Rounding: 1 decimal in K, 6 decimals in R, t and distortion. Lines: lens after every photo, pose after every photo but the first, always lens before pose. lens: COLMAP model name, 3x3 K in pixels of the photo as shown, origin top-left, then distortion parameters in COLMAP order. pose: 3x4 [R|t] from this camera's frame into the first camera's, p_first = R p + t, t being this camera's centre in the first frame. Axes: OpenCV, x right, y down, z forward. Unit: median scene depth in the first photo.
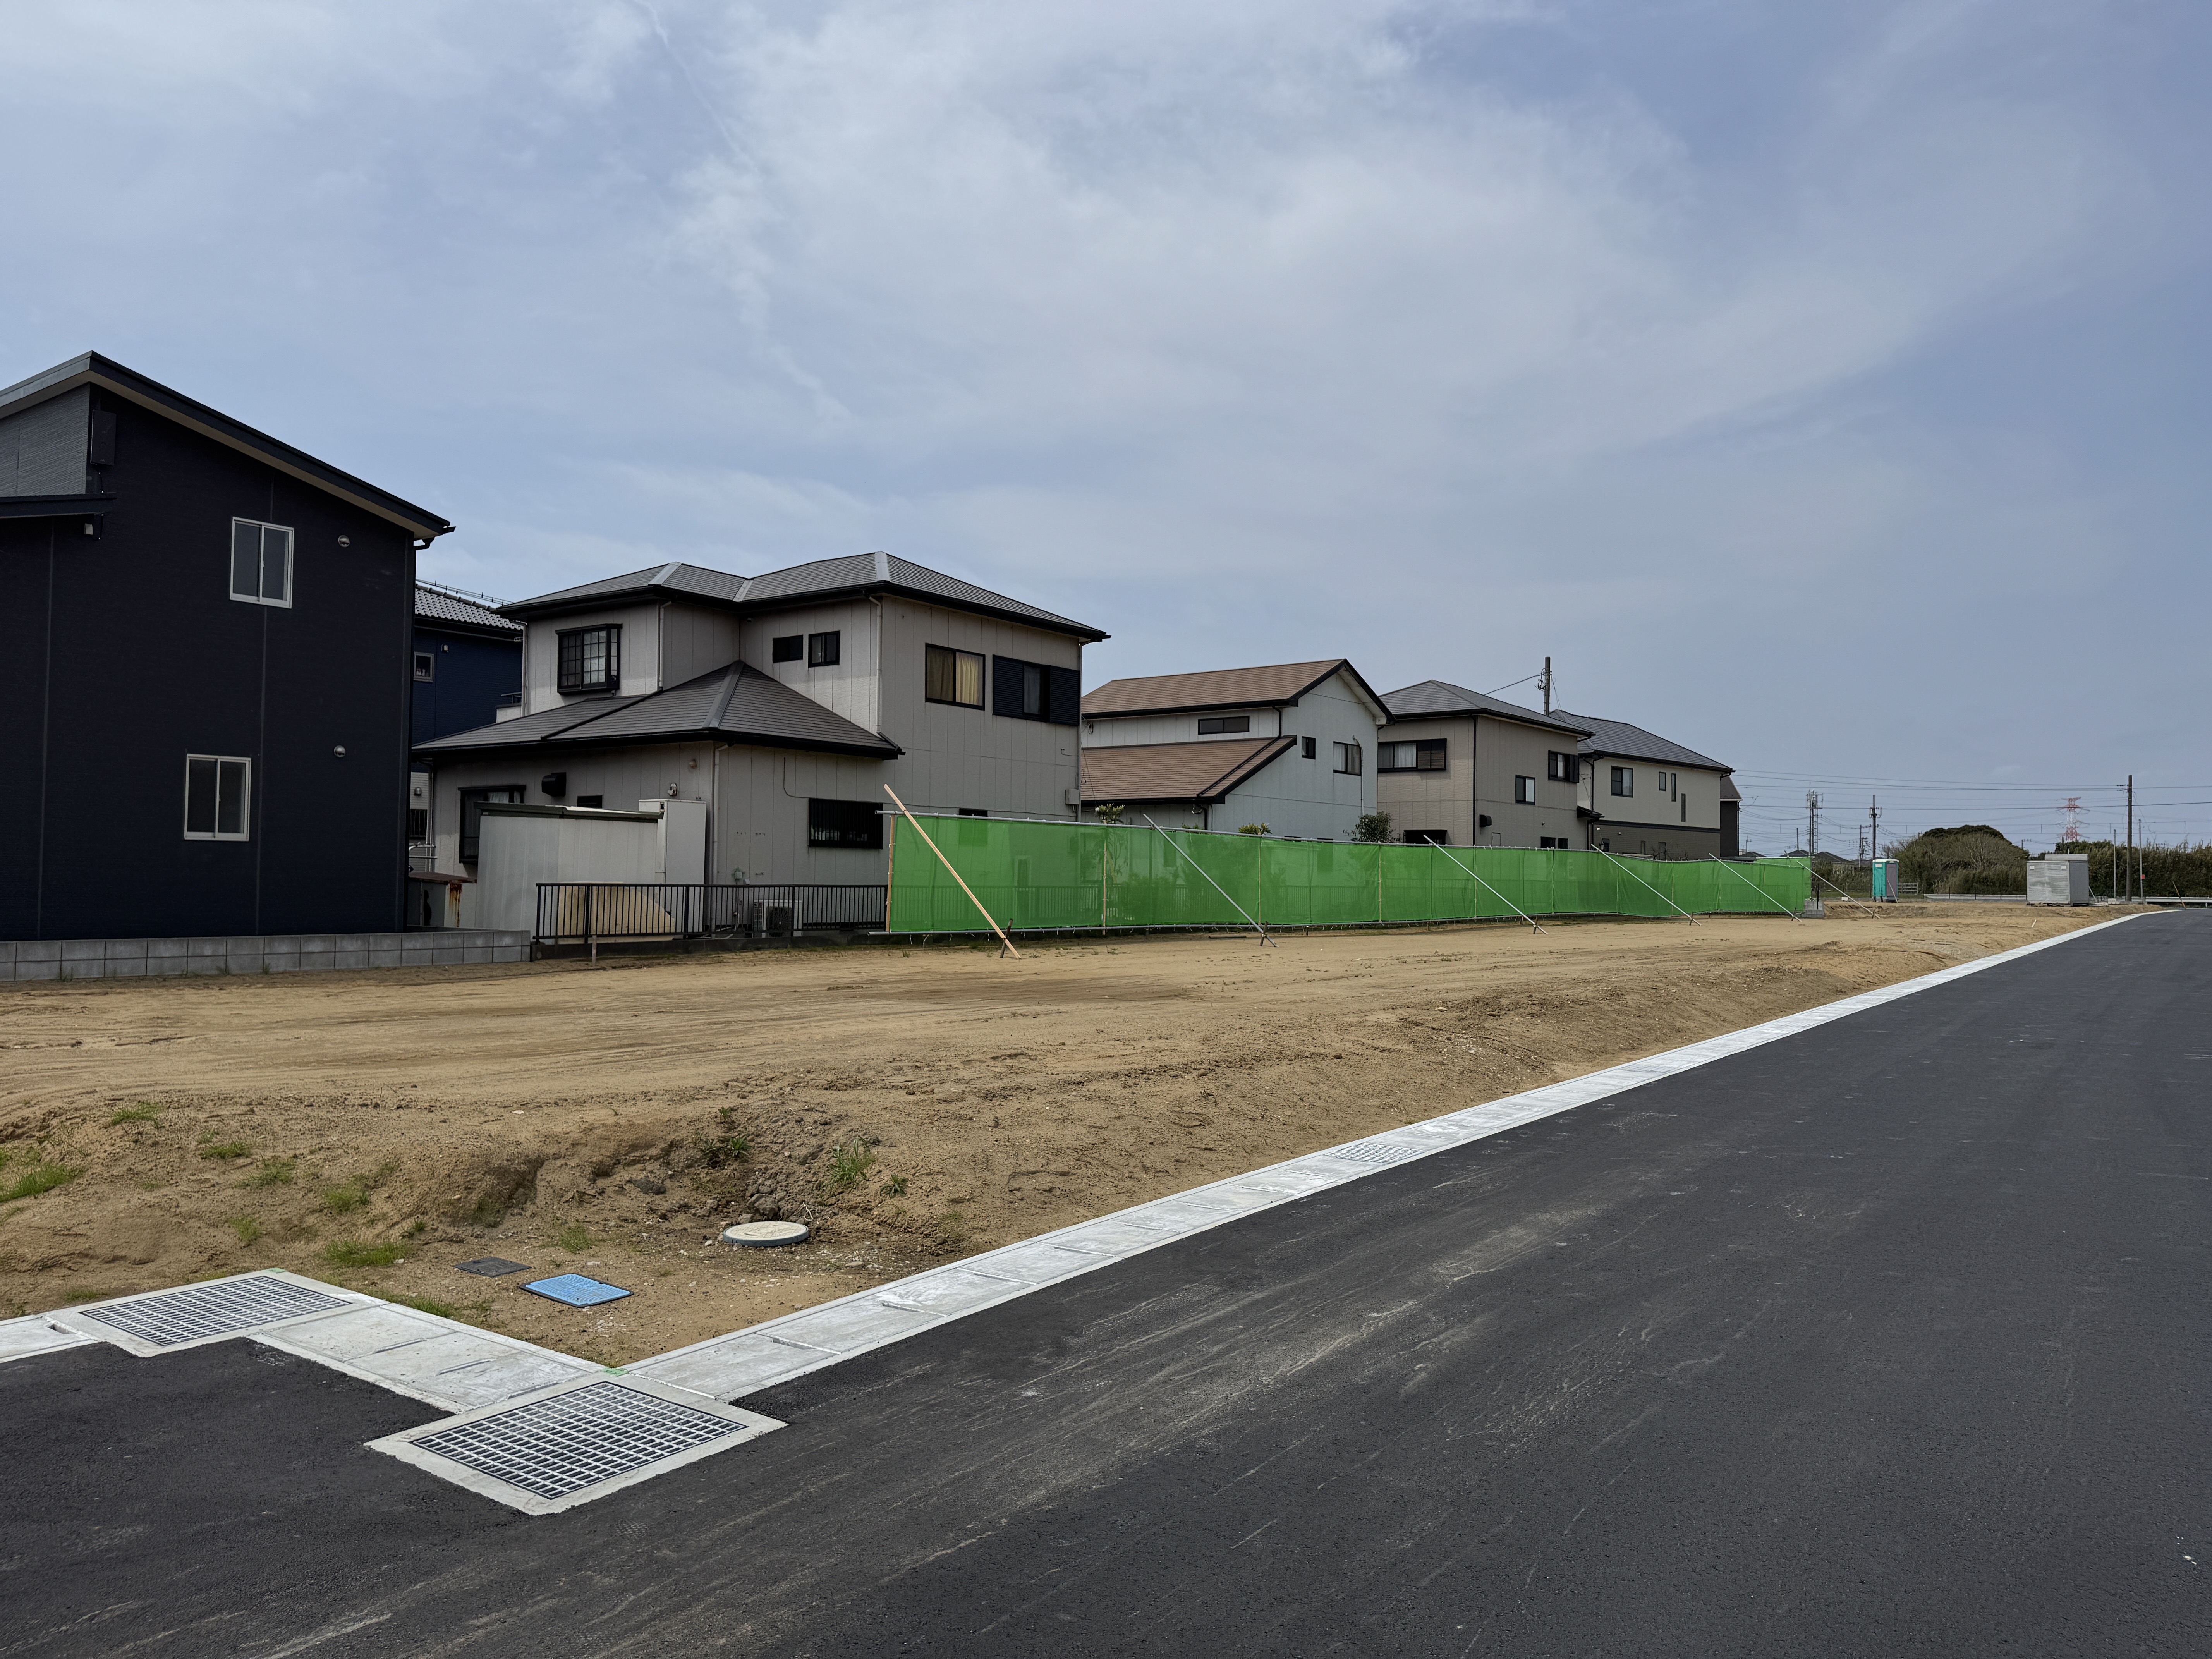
lens RADIAL K [[1521.2, 0, 1106.0], [0, 1521.2, 829.5], [0, 0, 1]] dist [0.070013, -0.083450]
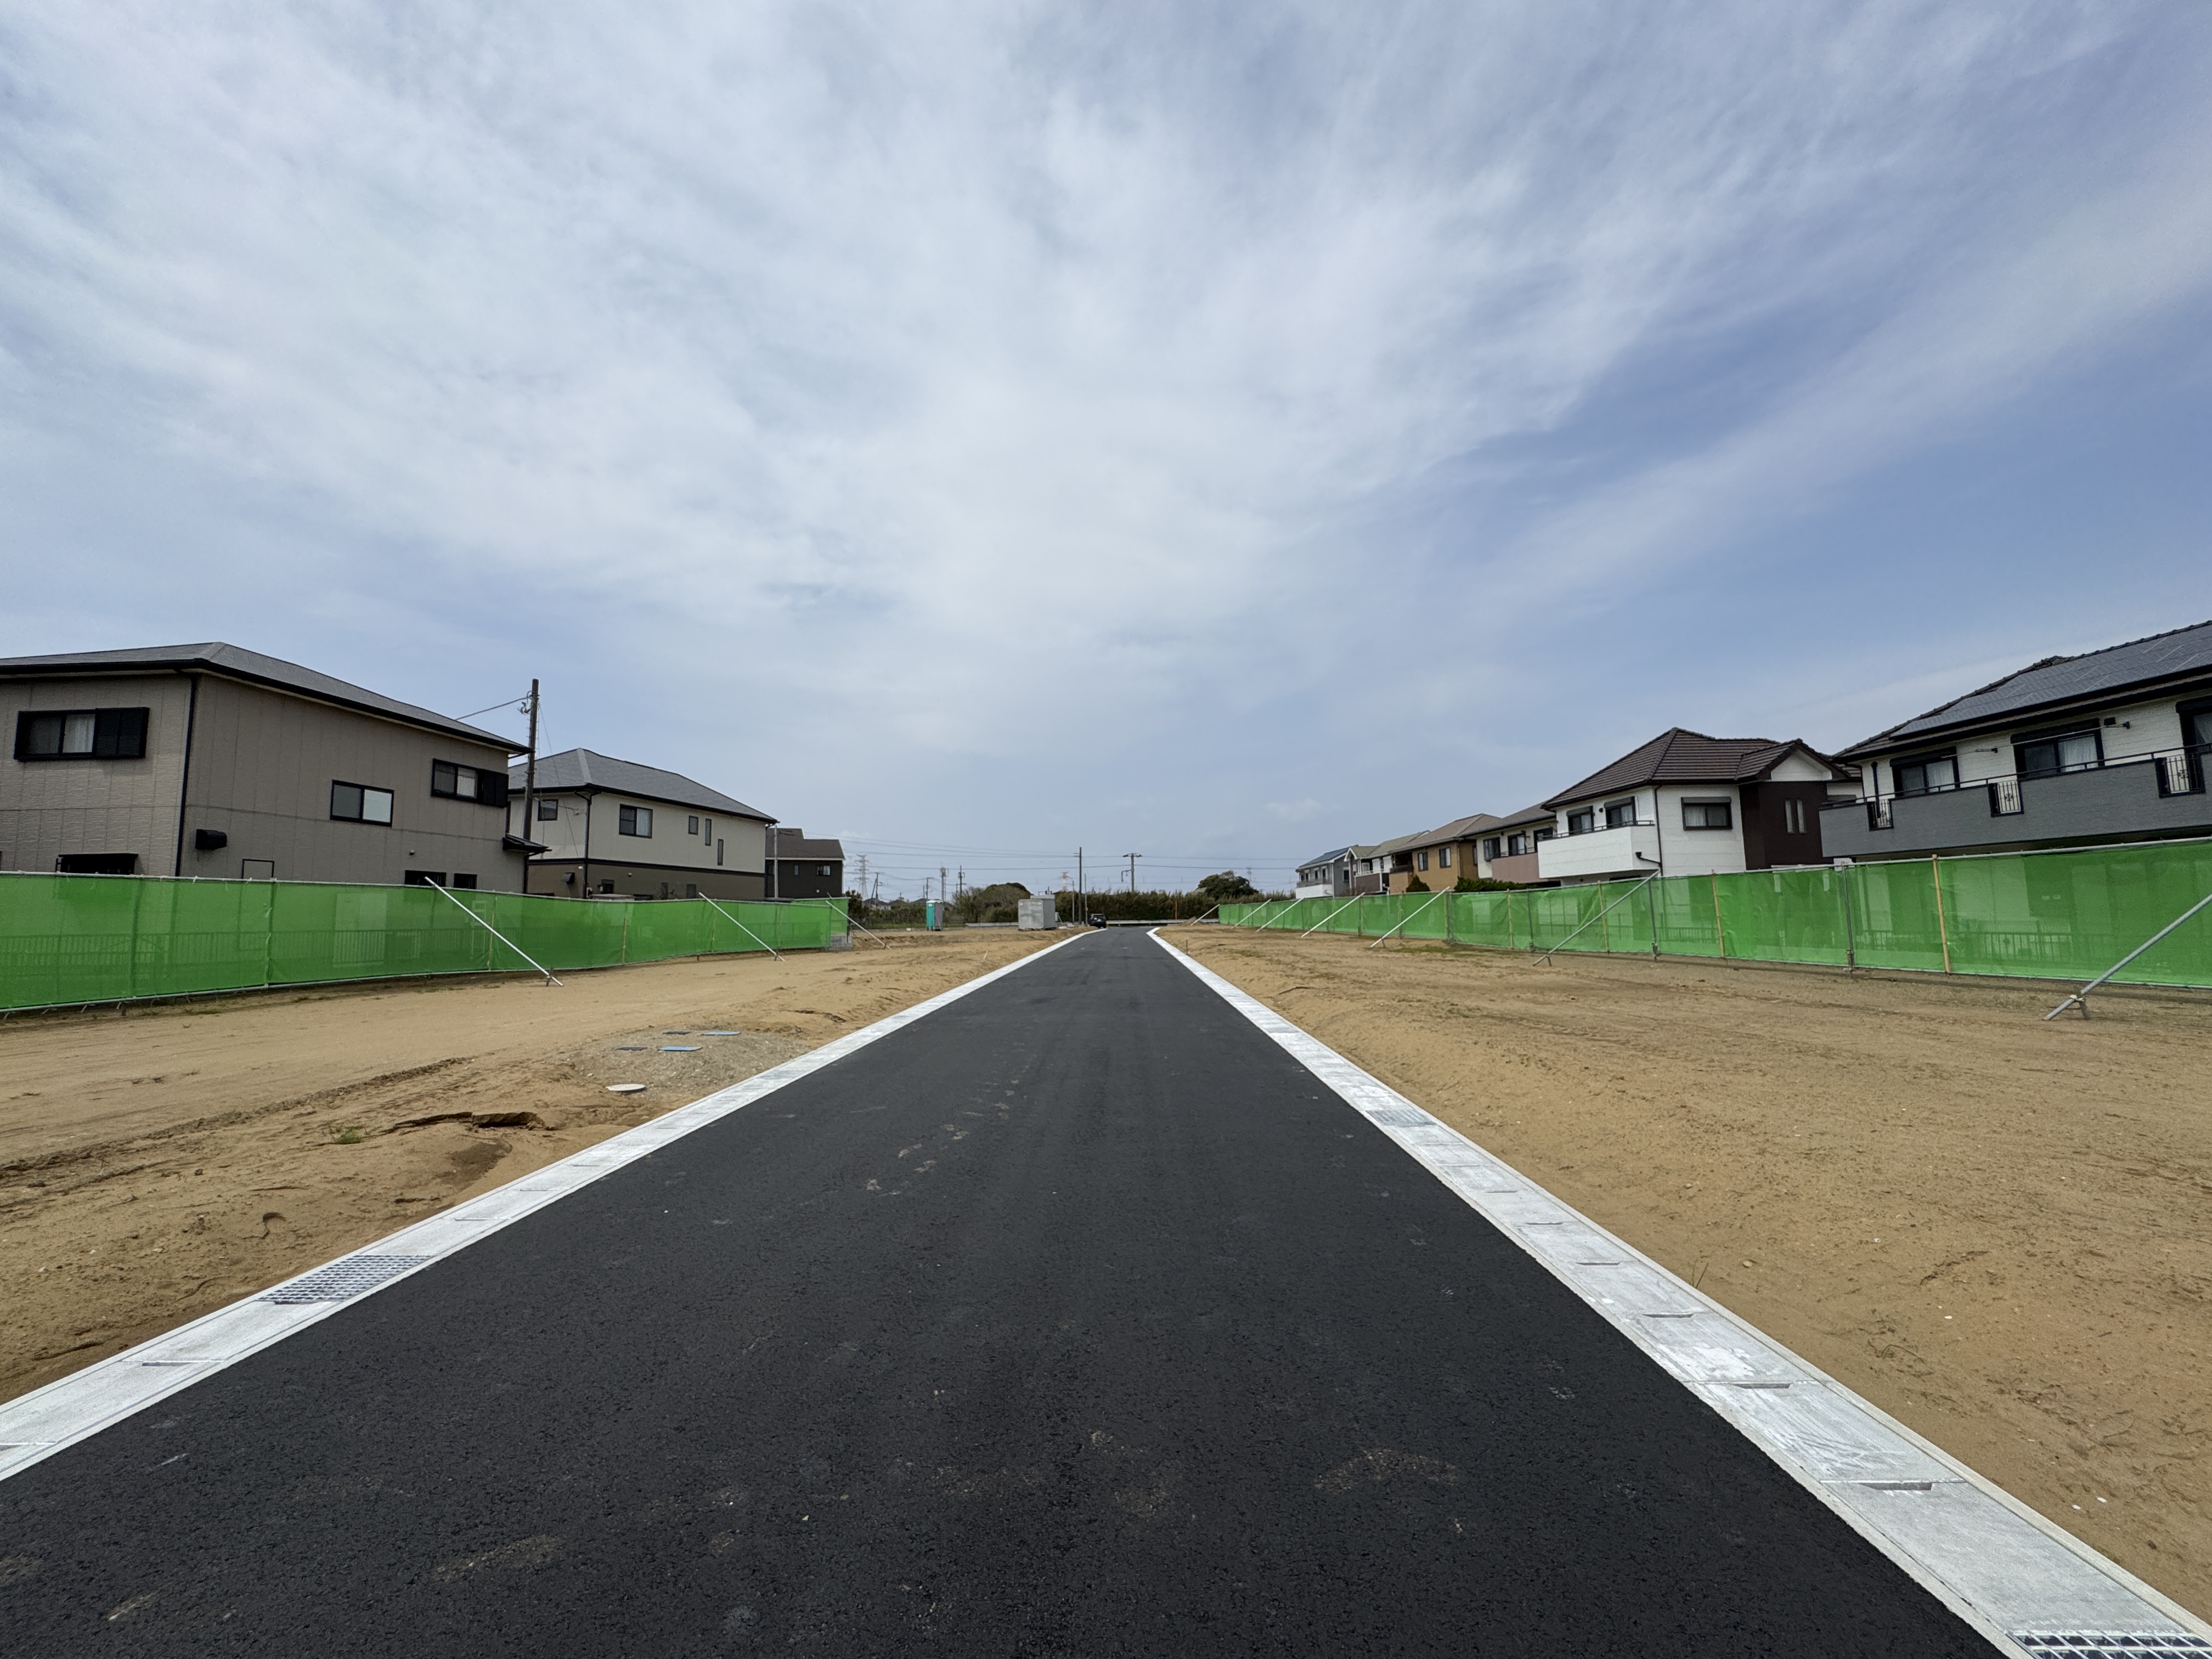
lens RADIAL K [[885.3, 0, 1106.0], [0, 885.3, 829.5], [0, 0, 1]] dist [-0.001548, 0.000053]
pose [[0.821701, 0.026288, 0.569313, 0.371068], [0.013569, 0.997750, -0.065655, 0.020416], [-0.569758, 0.061674, 0.819495, 0.528191]]
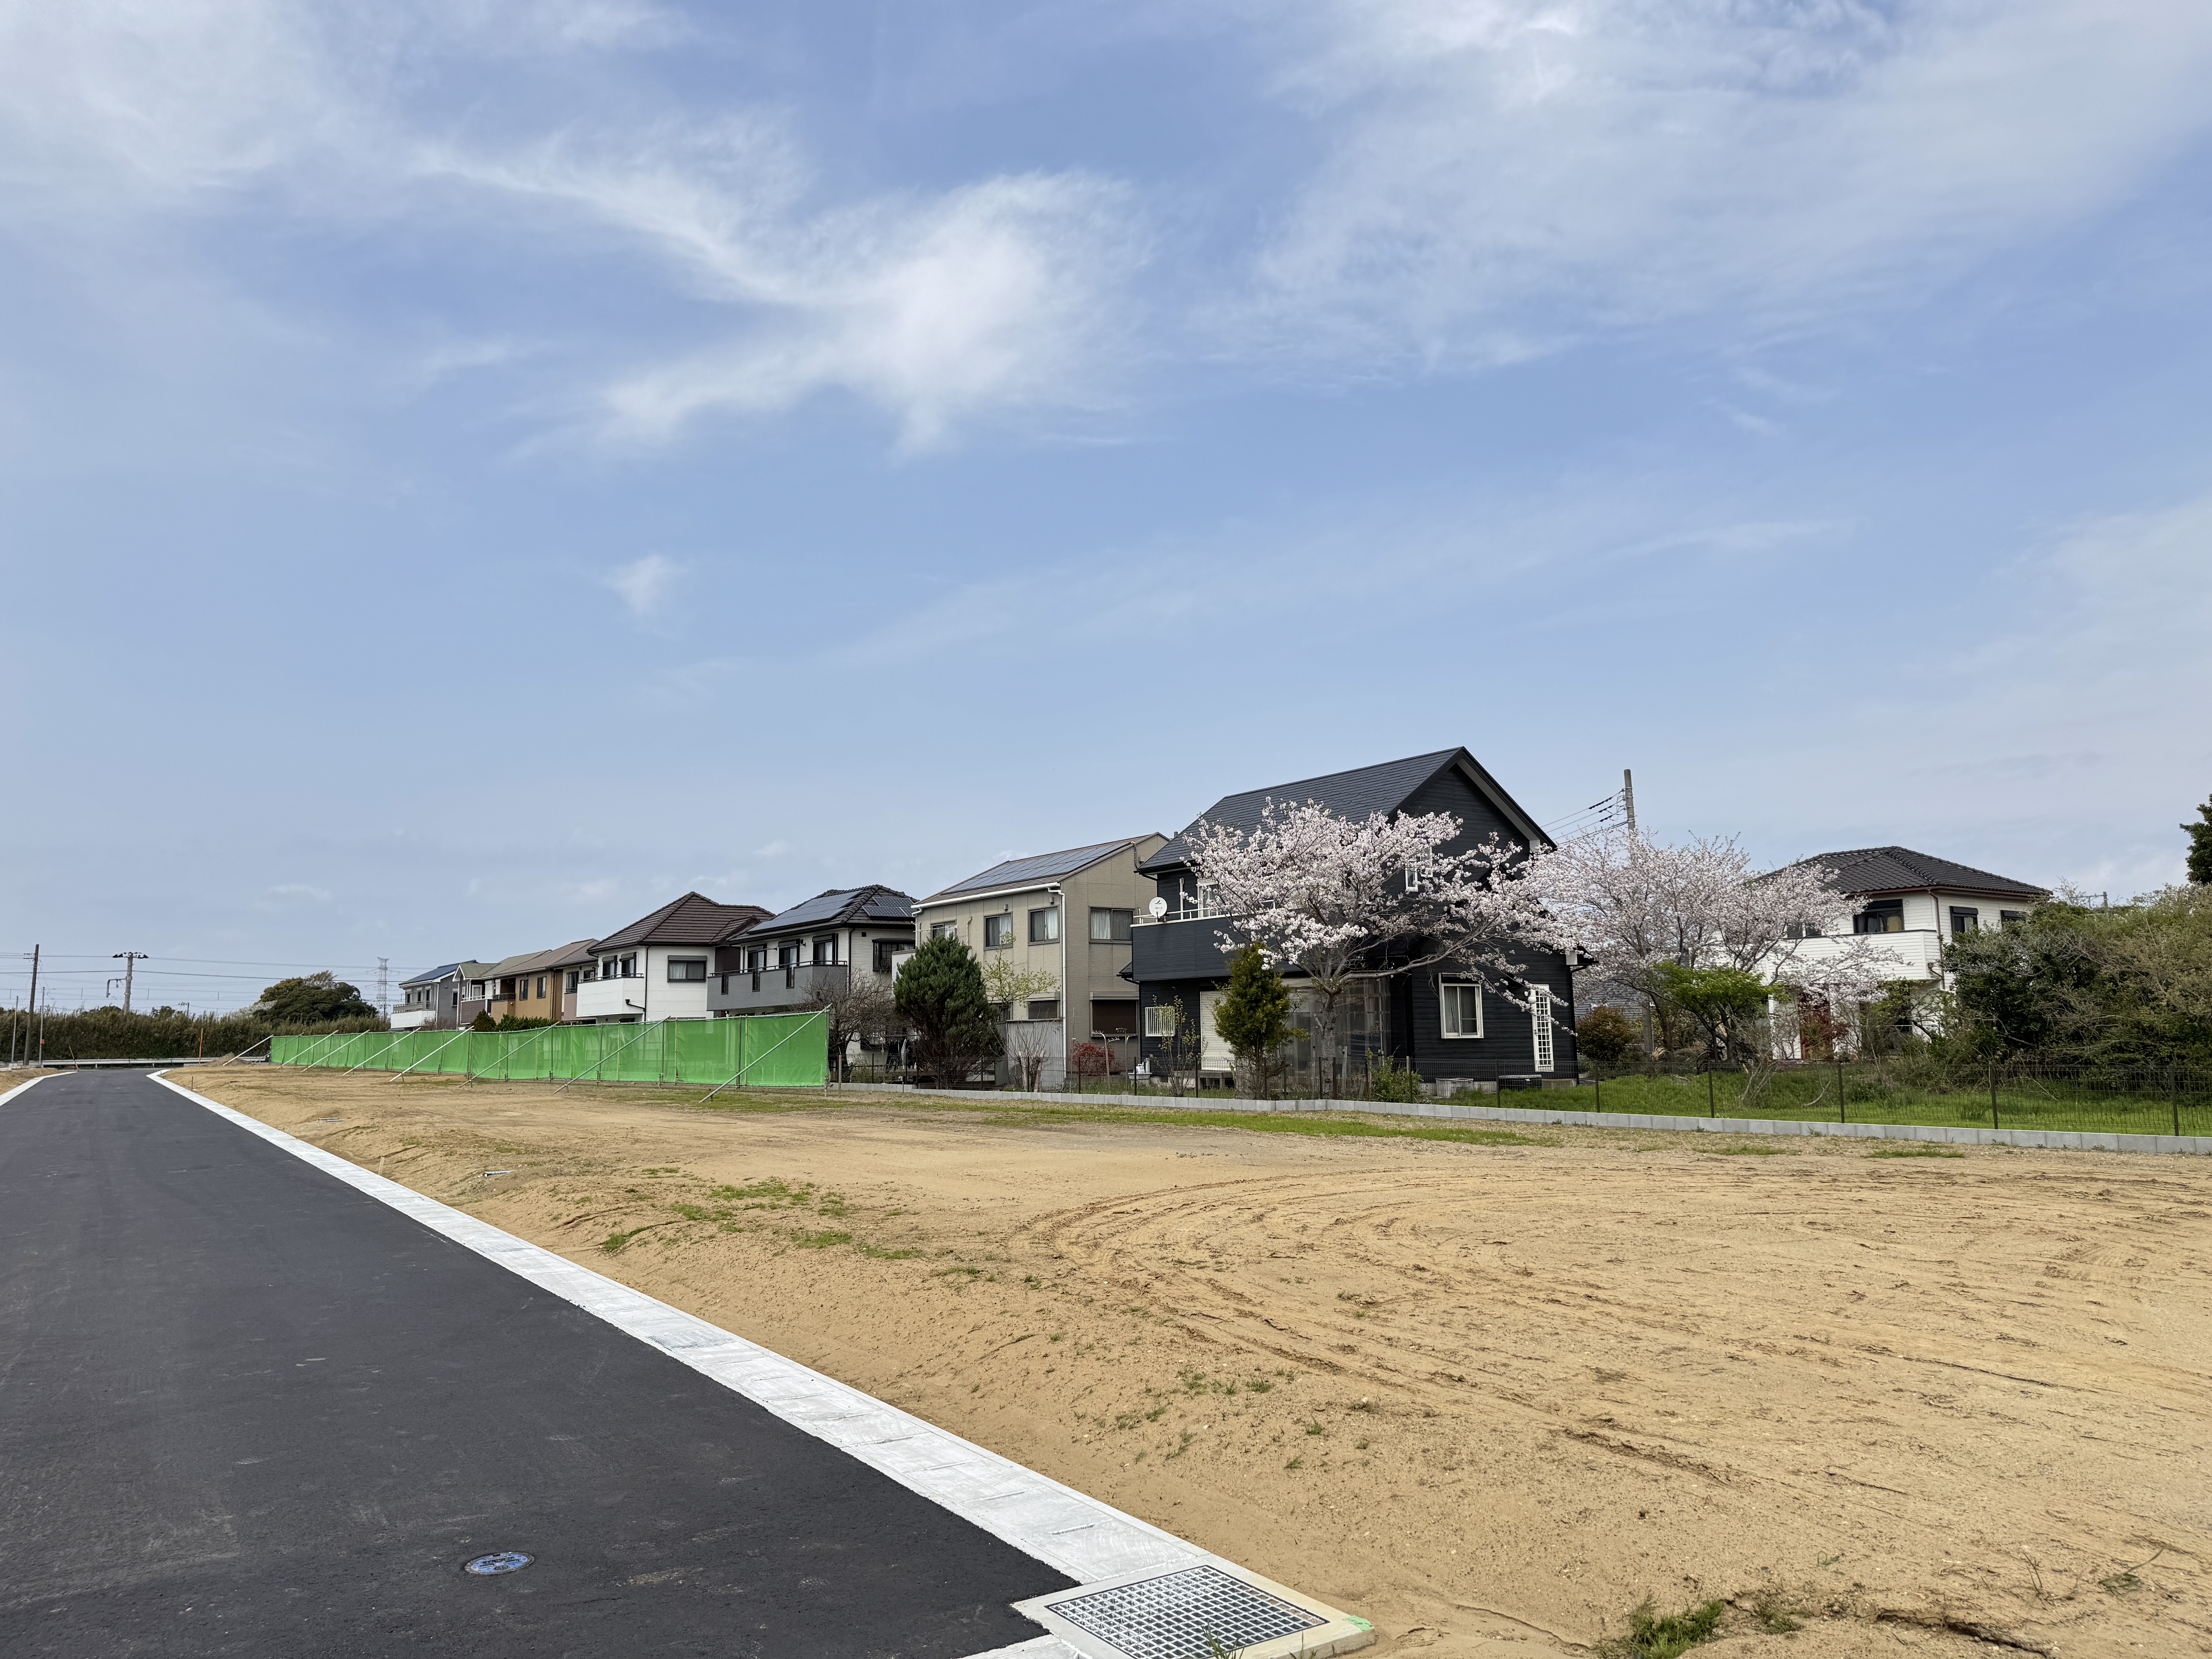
lens RADIAL K [[1494.3, 0, 1114.2], [0, 1494.3, 756.4], [0, 0, 1]] dist [0.060200, -0.078210]
pose [[0.350621, 0.148477, 0.924673, -0.144667], [-0.005607, 0.987667, -0.156466, -0.011058], [-0.936501, 0.049675, 0.347129, -0.146358]]
